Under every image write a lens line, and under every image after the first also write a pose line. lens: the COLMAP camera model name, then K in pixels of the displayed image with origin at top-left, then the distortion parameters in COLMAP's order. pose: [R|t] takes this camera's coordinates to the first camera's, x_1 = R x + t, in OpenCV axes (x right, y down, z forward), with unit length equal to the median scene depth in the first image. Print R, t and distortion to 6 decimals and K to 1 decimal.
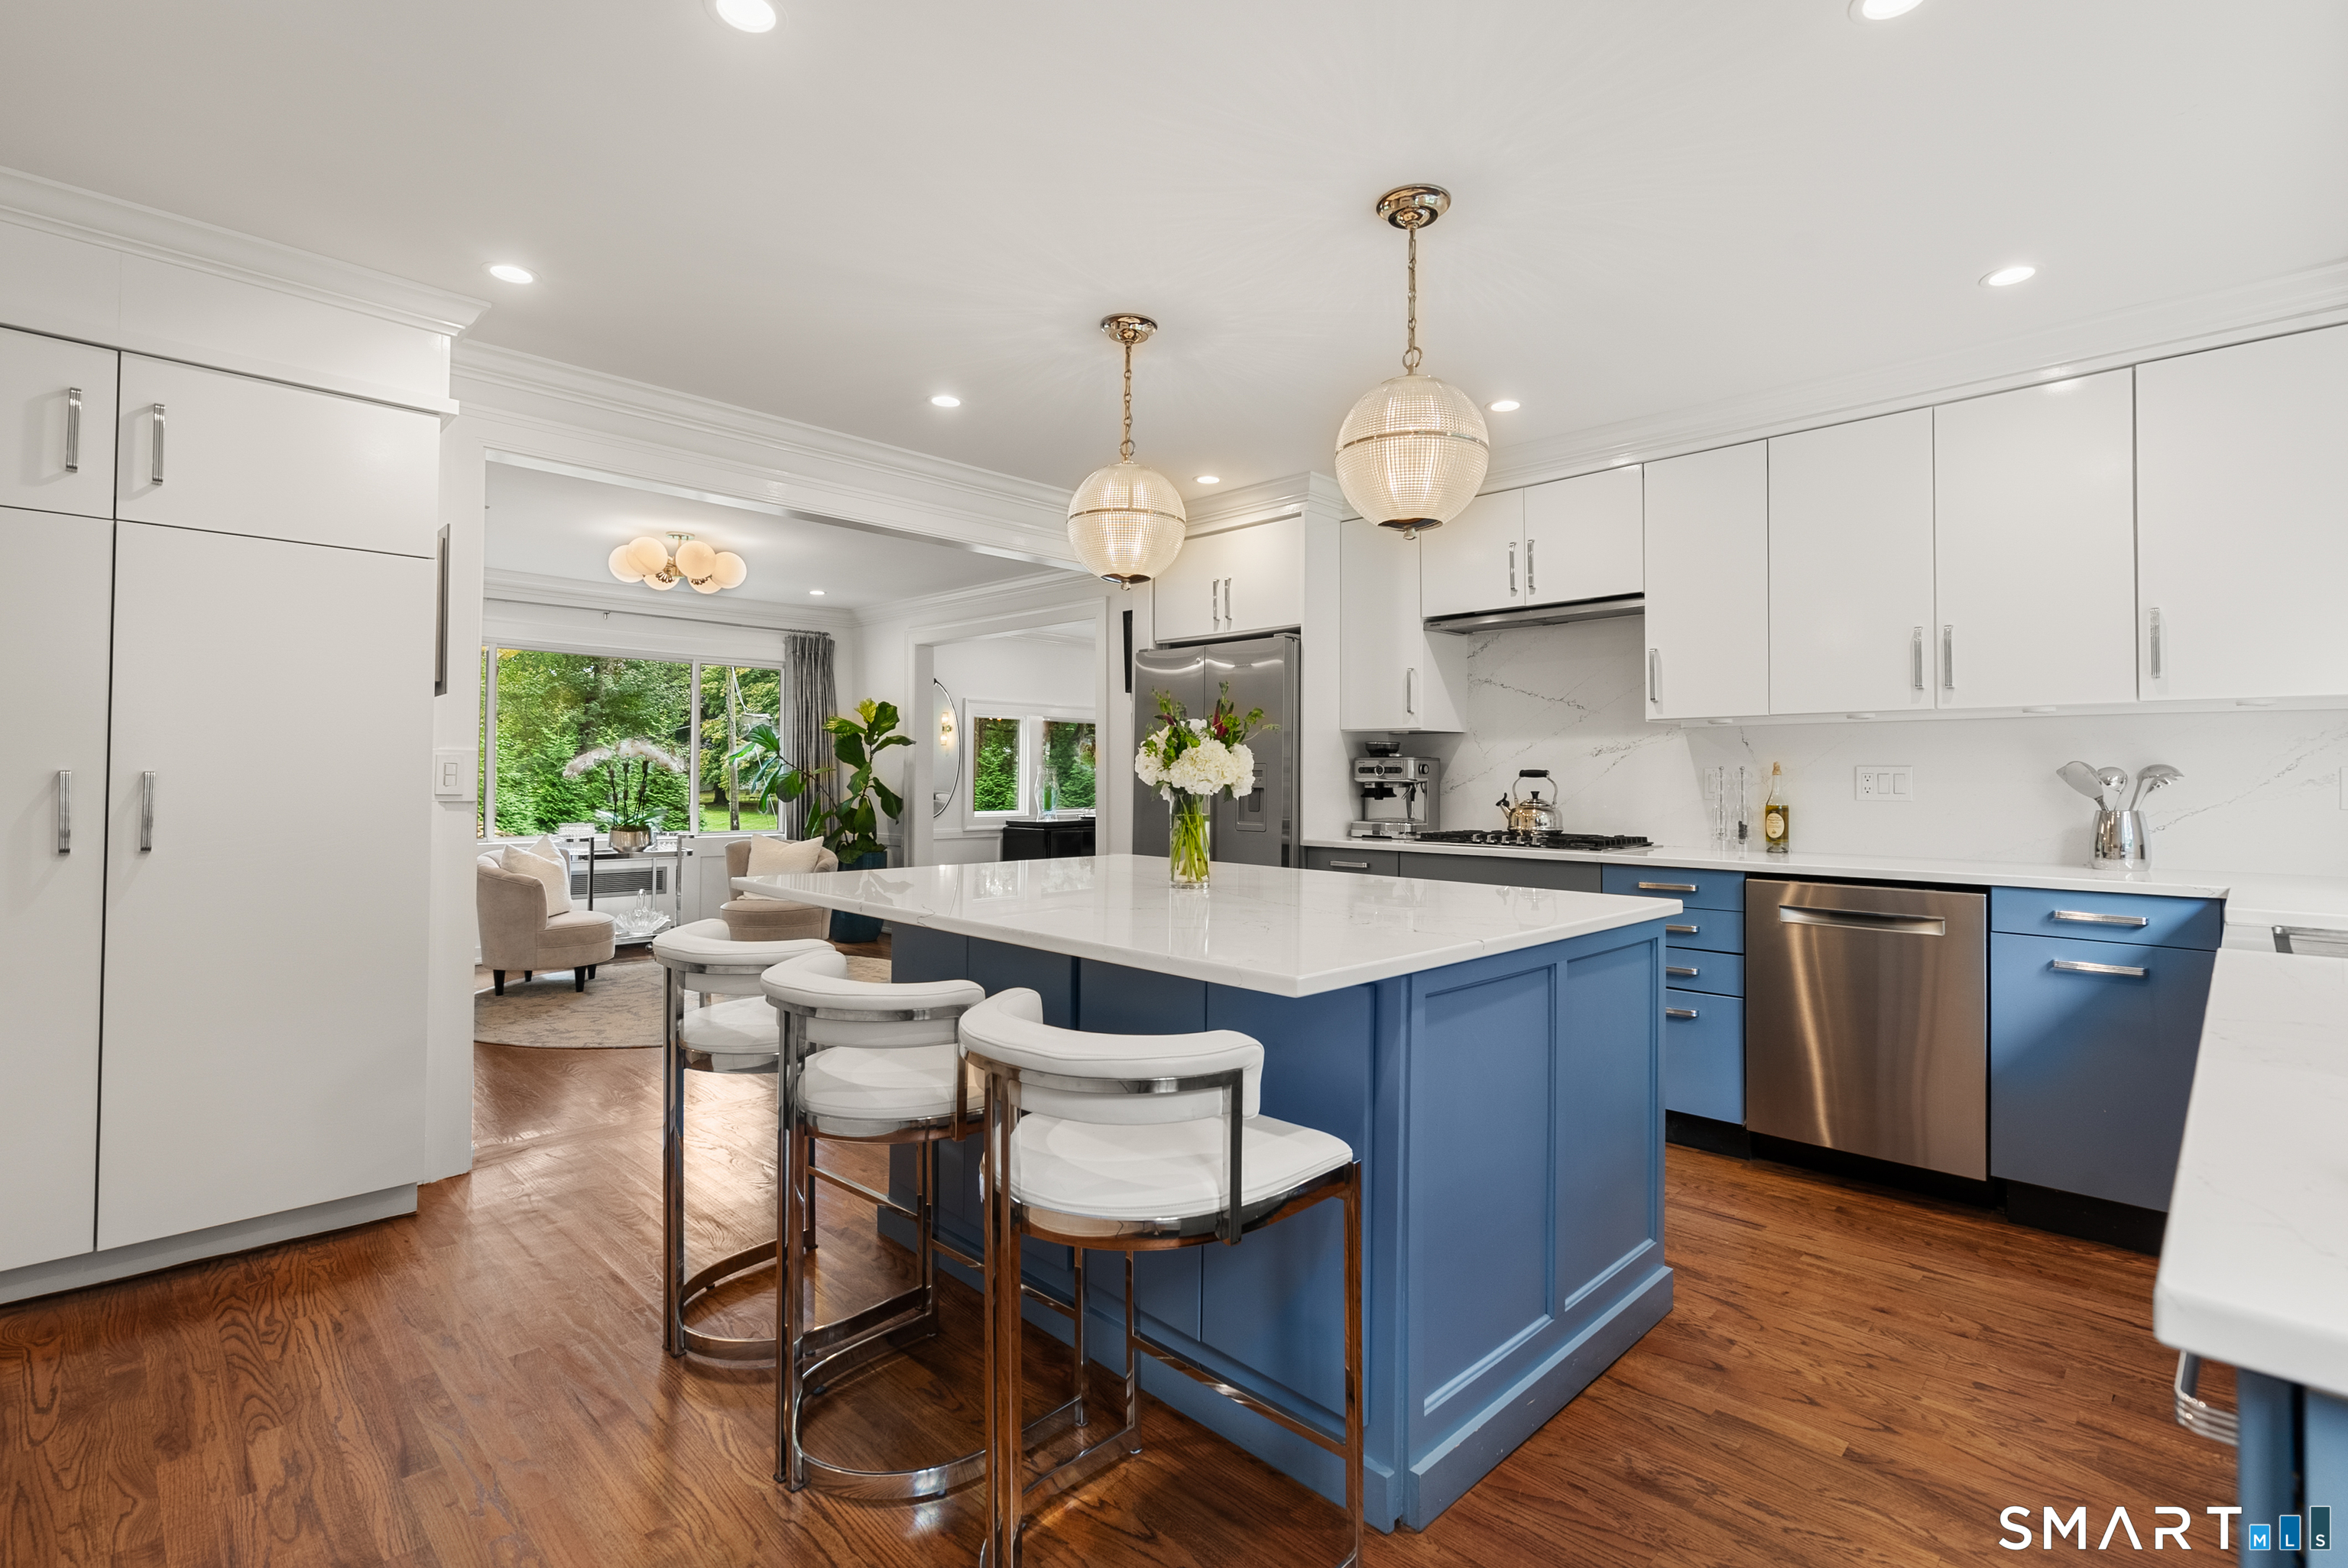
lens RADIAL K [[1088.5, 0, 1179.6], [0, 1088.5, 764.3], [0, 0, 1]] dist [-0.009389, 0.005014]
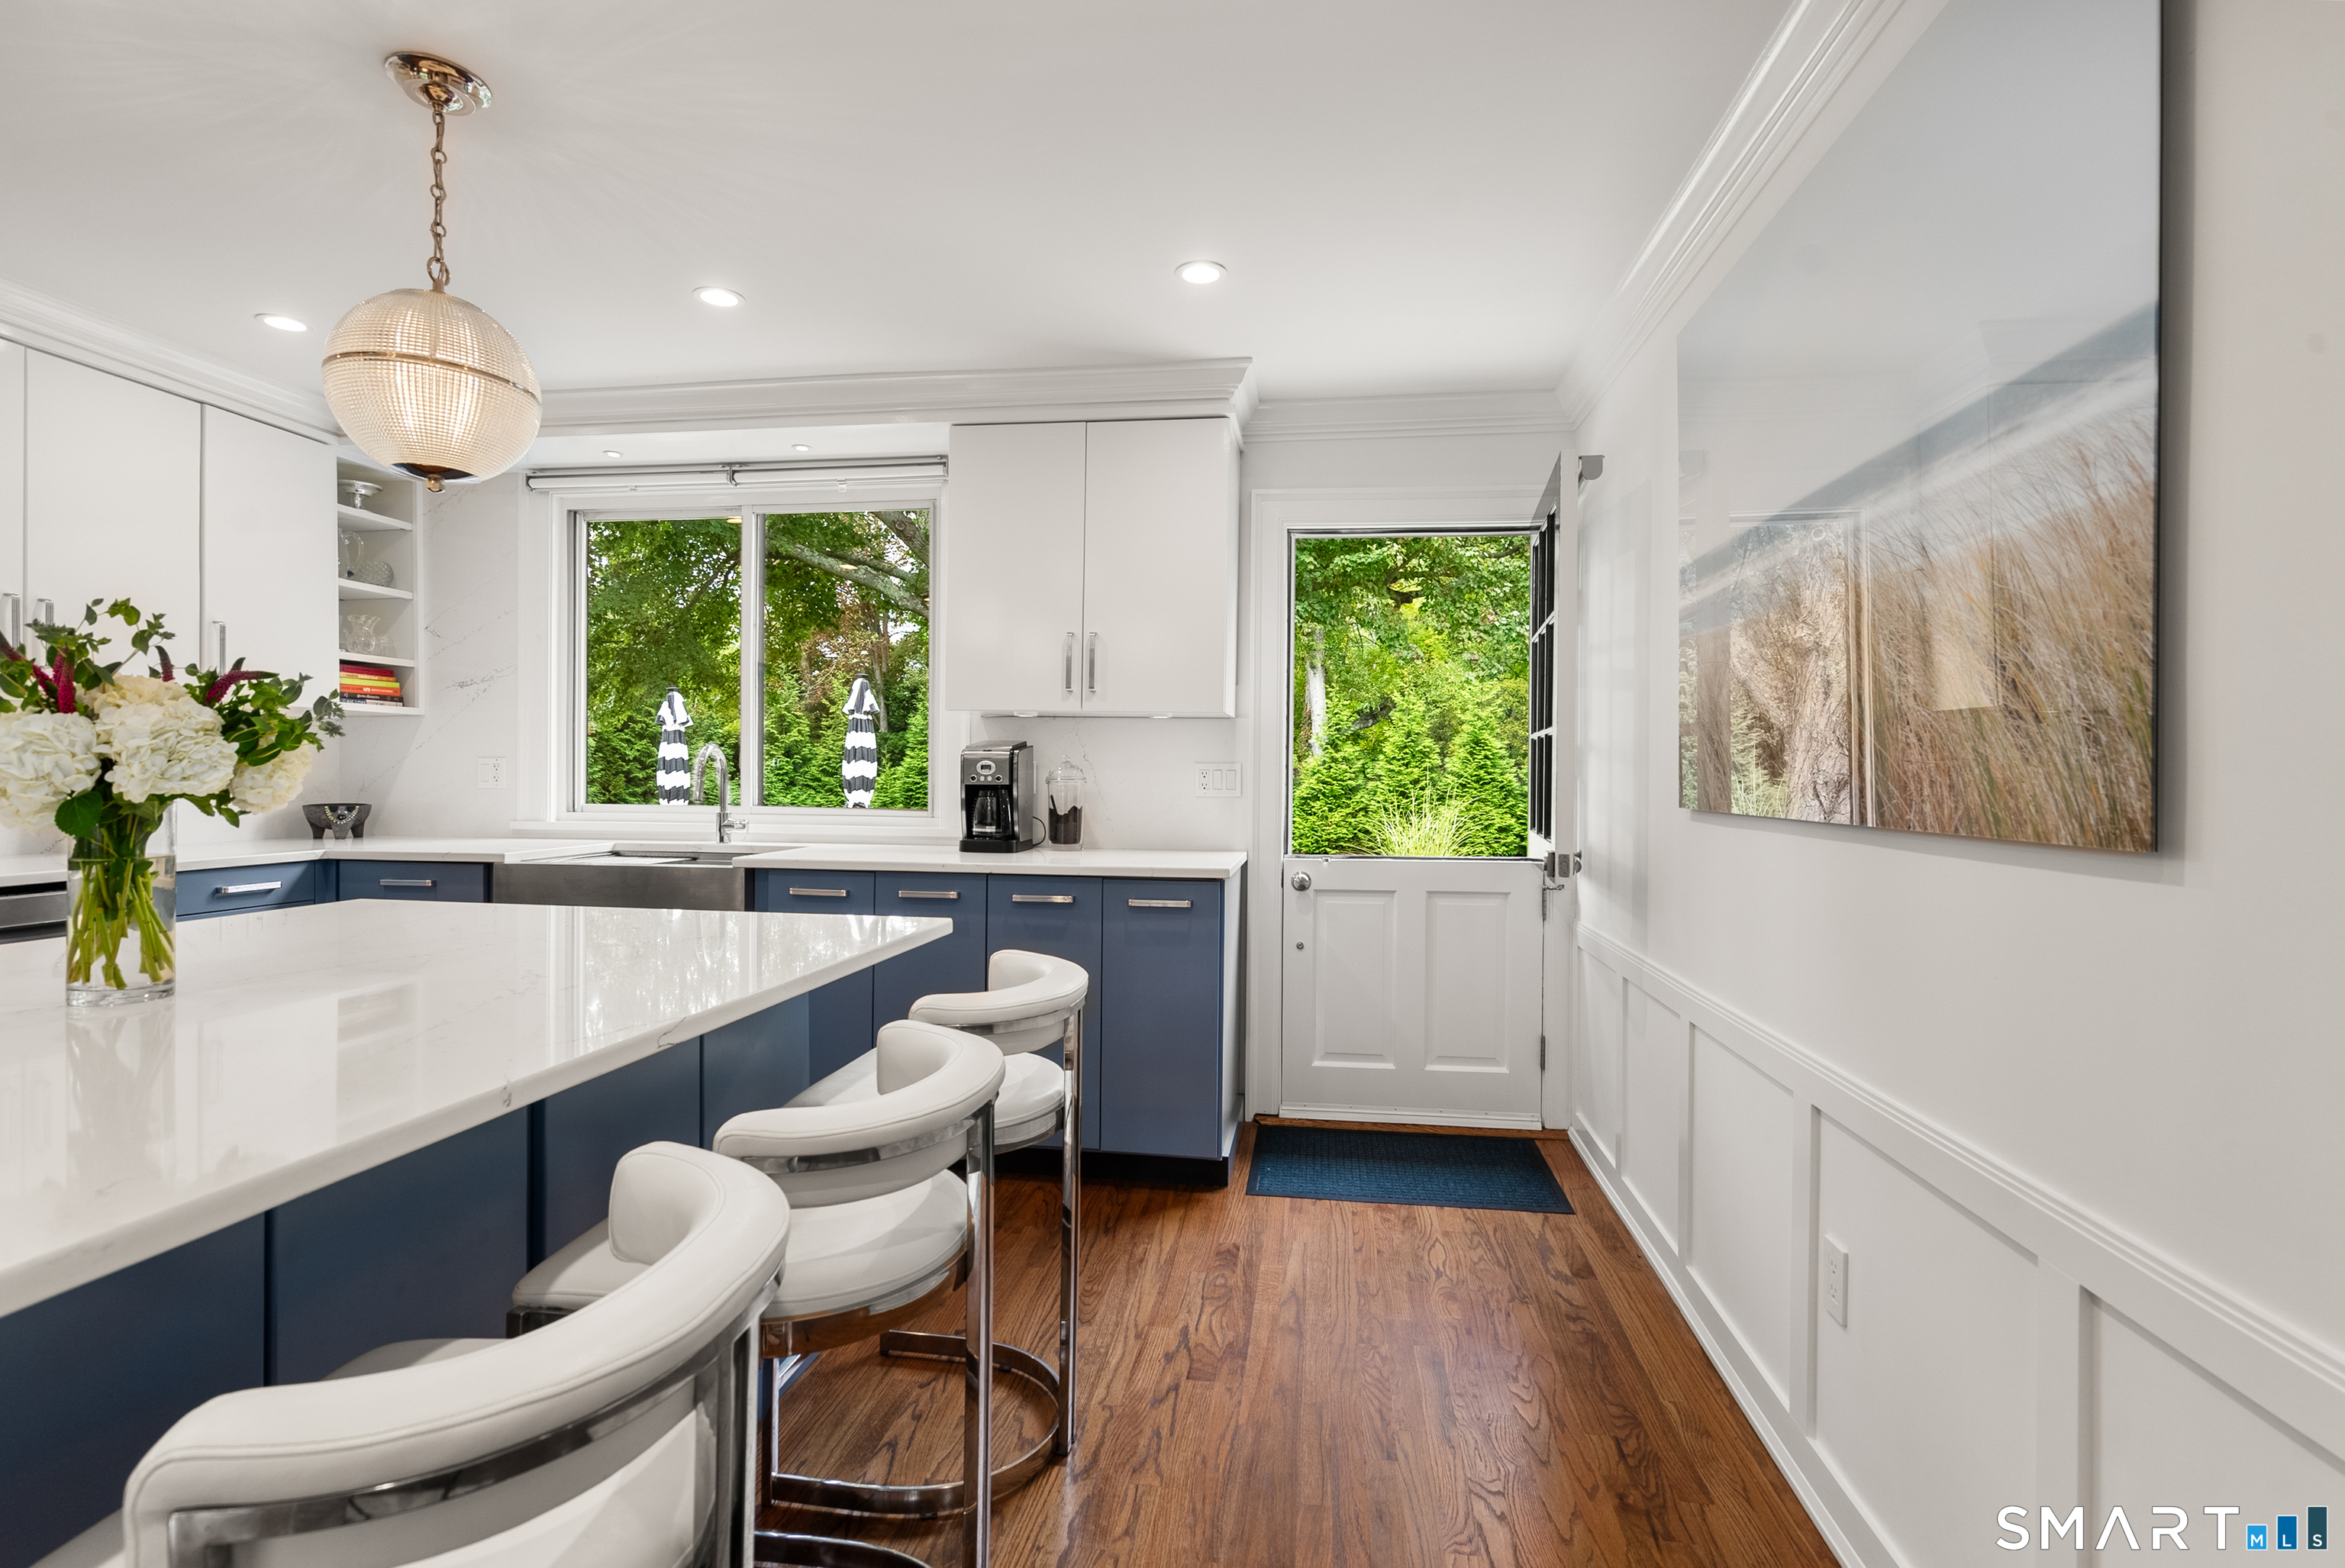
lens RADIAL K [[1087.3, 0, 1181.9], [0, 1087.3, 782.2], [0, 0, 1]] dist [-0.009389, 0.005014]
pose [[-0.599633, -0.016116, 0.800113, -0.472032], [-0.019332, 0.999797, 0.005650, 0.001553], [-0.800042, -0.012080, -0.599823, 0.615443]]
